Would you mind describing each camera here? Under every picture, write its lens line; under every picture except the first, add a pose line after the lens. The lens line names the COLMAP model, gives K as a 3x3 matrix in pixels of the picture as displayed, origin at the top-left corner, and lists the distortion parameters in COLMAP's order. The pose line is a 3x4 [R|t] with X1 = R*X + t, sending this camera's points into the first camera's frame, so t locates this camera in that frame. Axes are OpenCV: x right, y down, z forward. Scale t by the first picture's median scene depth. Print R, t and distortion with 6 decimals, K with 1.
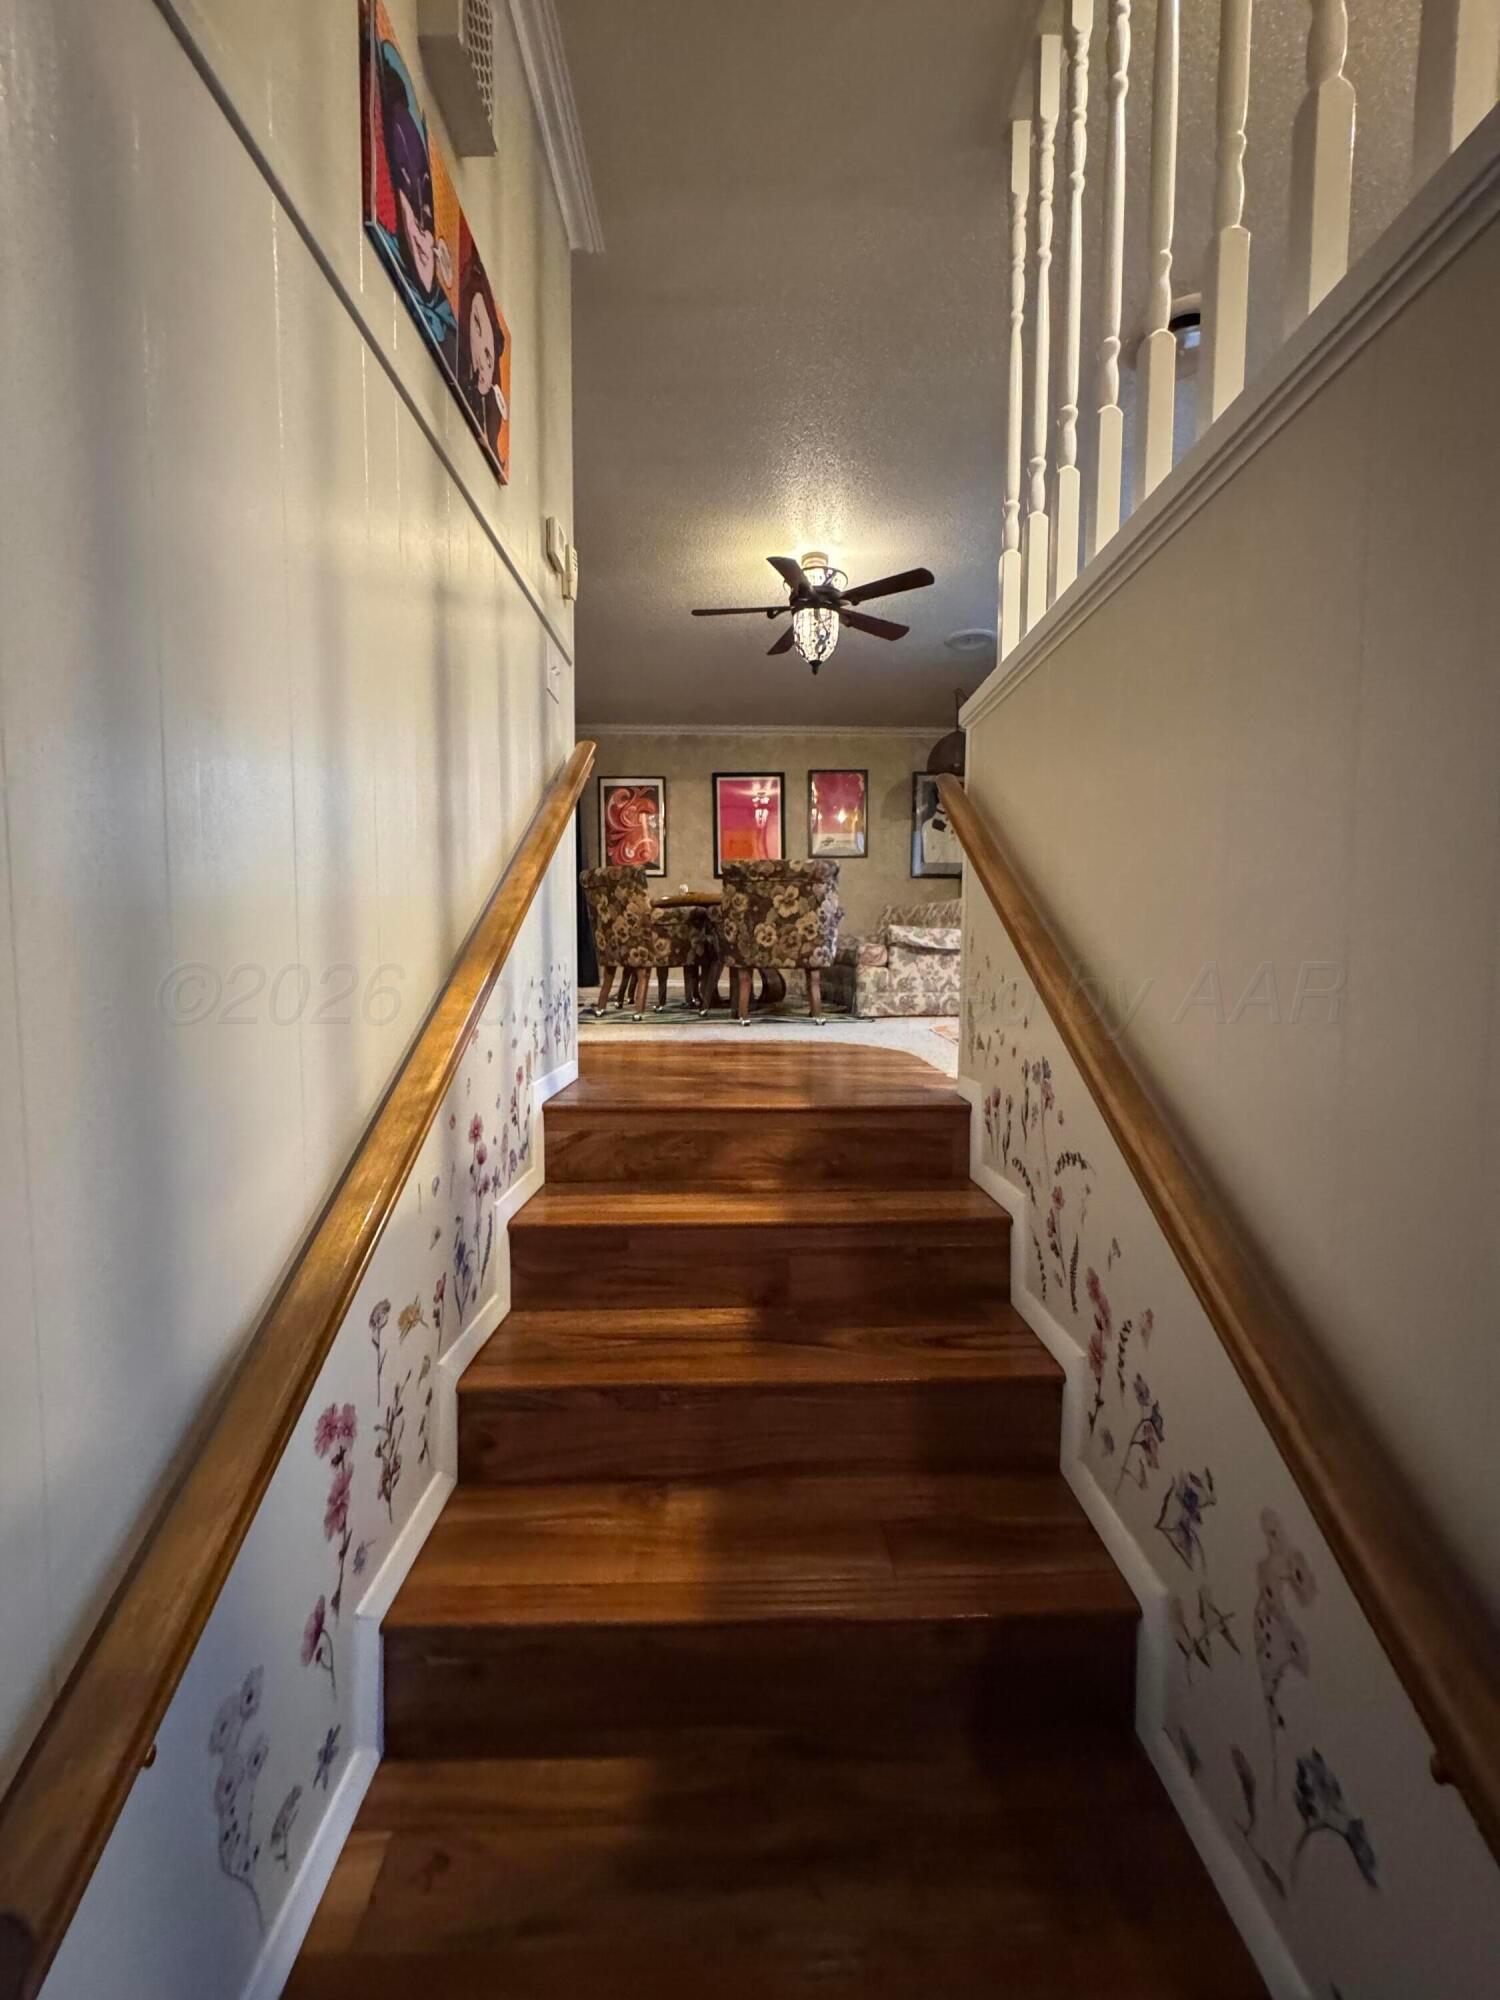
lens RADIAL K [[794.5, 0, 747.5], [0, 794.5, 997.9], [0, 0, 1]] dist [-0.013662, -0.000038]
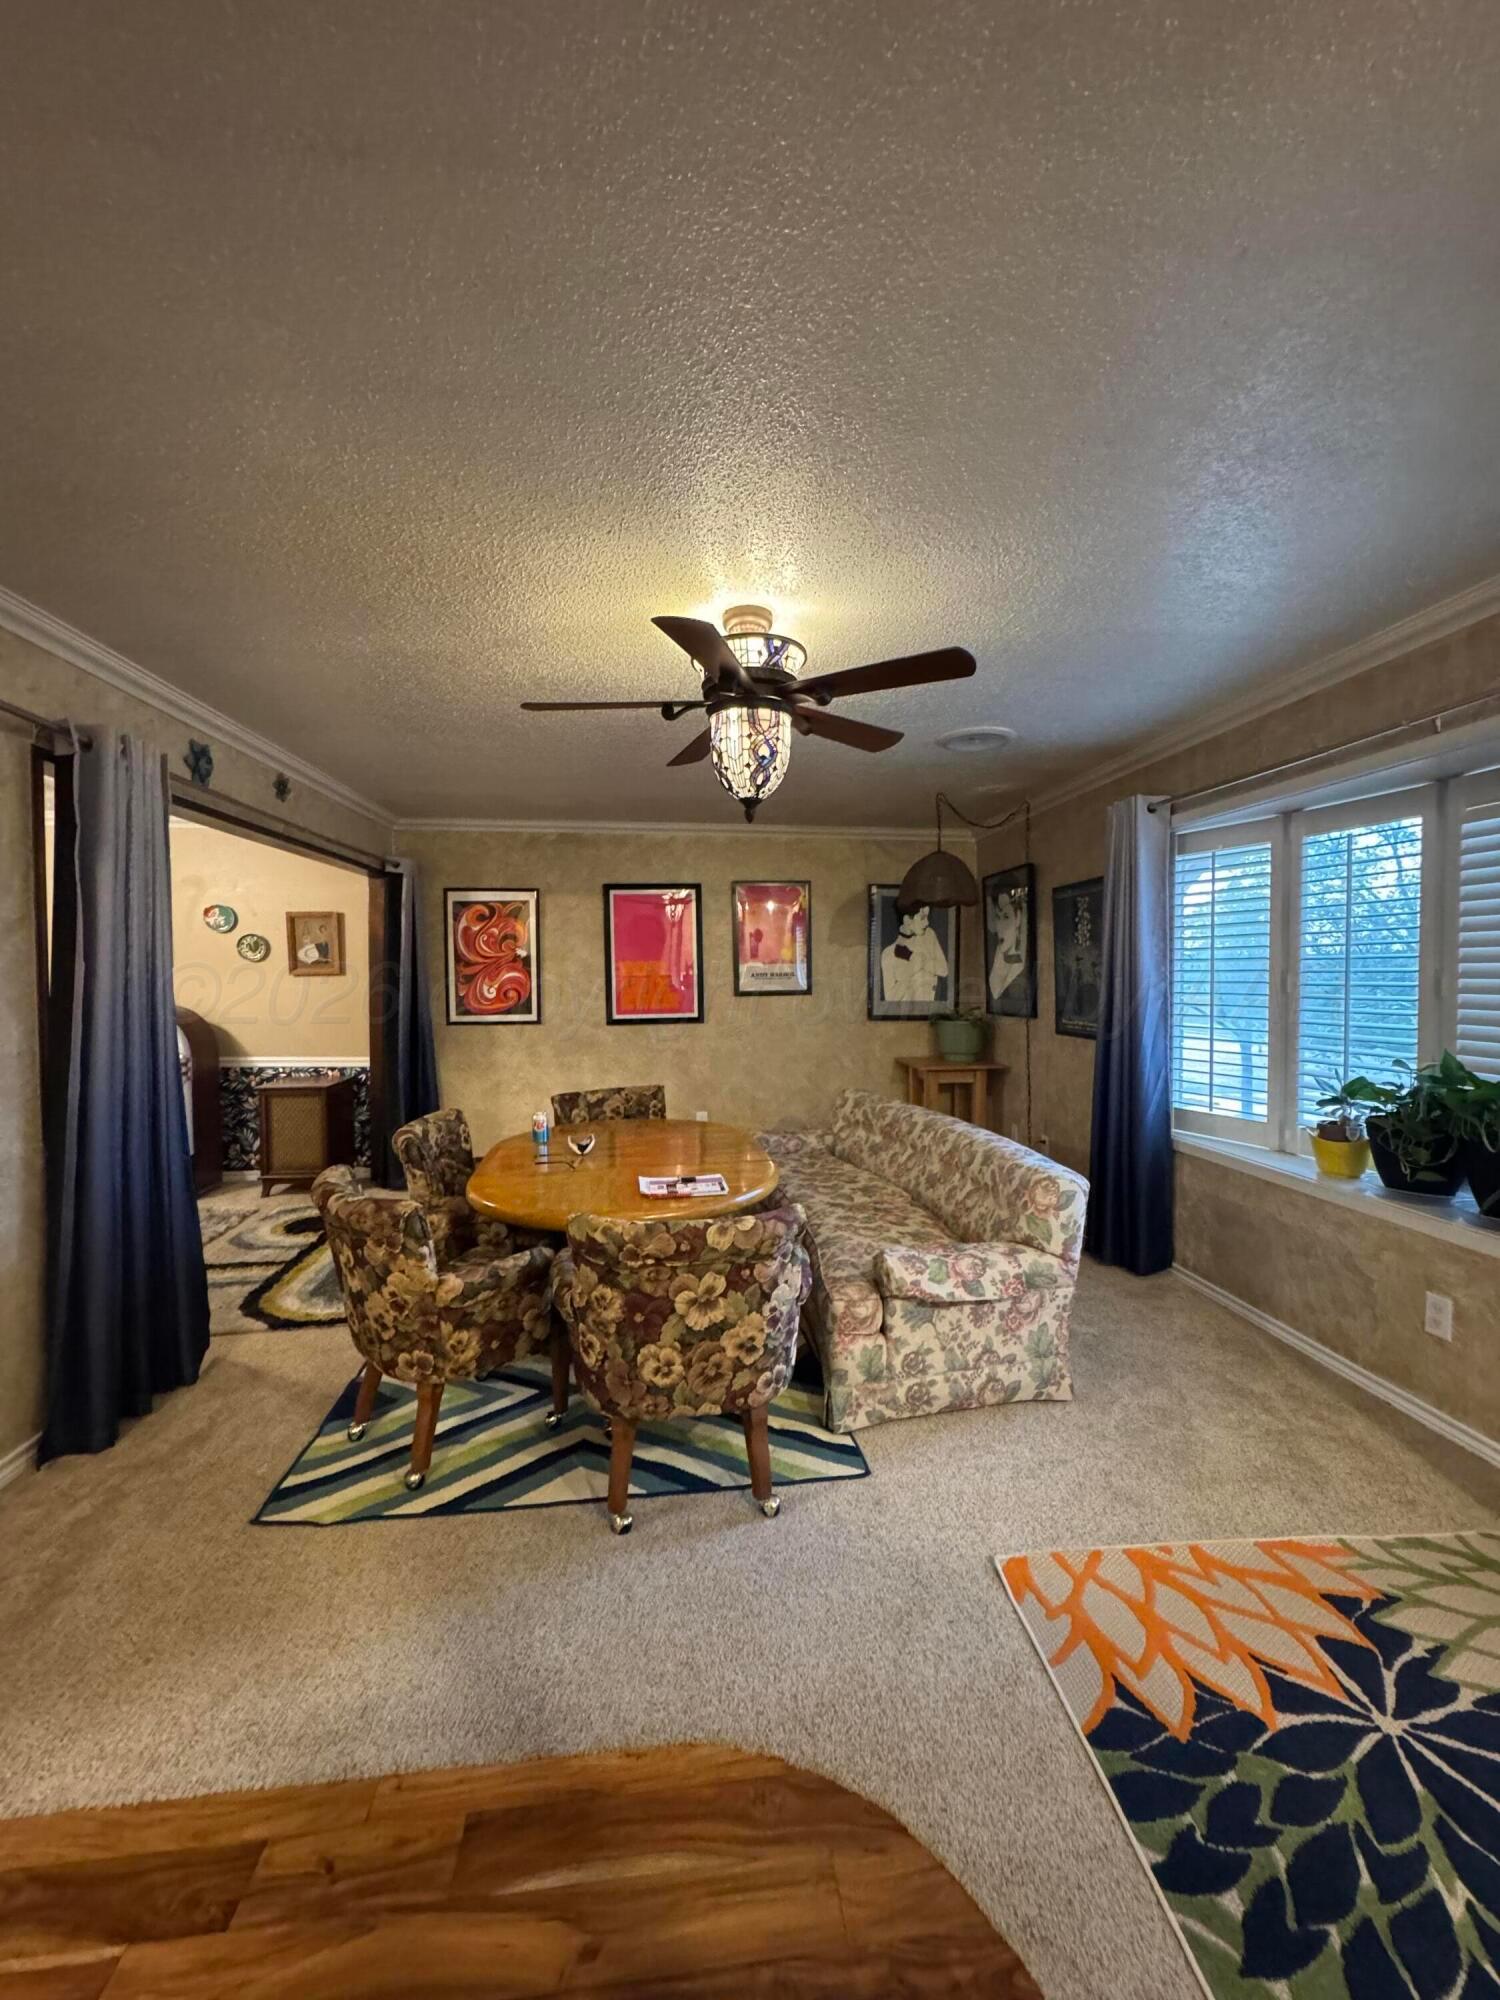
lens RADIAL K [[794.5, 0, 749.8], [0, 794.5, 995.9], [0, 0, 1]] dist [-0.013662, -0.000038]
pose [[0.994798, -0.008665, 0.101501, 0.027920], [0.012792, 0.999115, -0.040078, -0.266486], [-0.101064, 0.041168, 0.994028, 0.457274]]
